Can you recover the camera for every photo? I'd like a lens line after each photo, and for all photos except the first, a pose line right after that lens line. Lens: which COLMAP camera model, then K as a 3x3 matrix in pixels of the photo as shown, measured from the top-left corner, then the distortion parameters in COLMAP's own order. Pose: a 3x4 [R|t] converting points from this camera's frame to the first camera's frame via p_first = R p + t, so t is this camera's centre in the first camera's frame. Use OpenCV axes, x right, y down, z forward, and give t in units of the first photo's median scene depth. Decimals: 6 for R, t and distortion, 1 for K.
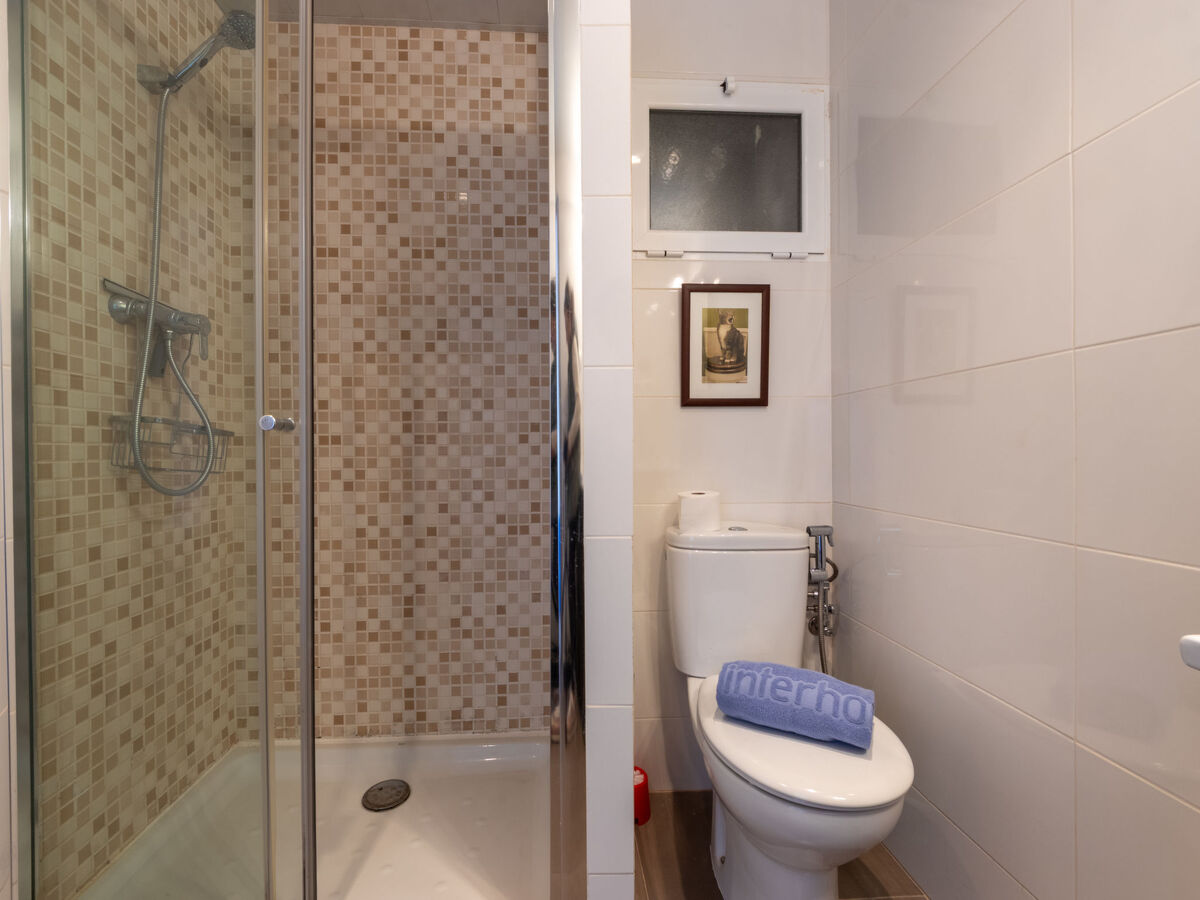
lens RADIAL K [[510.1, 0, 594.0], [0, 510.1, 450.7], [0, 0, 1]] dist [0.000997, -0.000430]
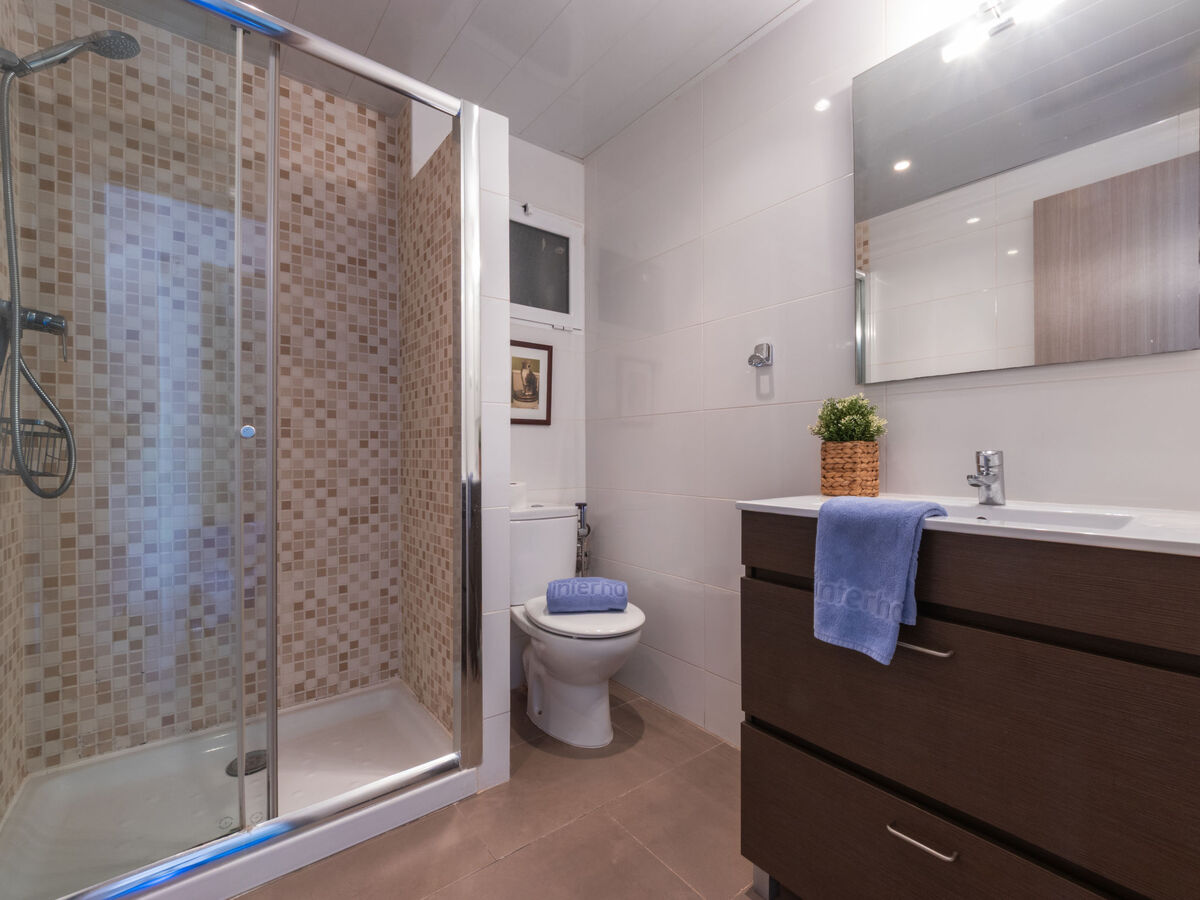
lens RADIAL K [[510.1, 0, 594.0], [0, 510.1, 450.7], [0, 0, 1]] dist [0.000997, -0.000430]
pose [[0.833220, 0.008055, 0.552883, -0.353250], [-0.001763, 0.999928, -0.011910, 0.005503], [-0.552939, 0.008949, 0.833174, -0.303818]]
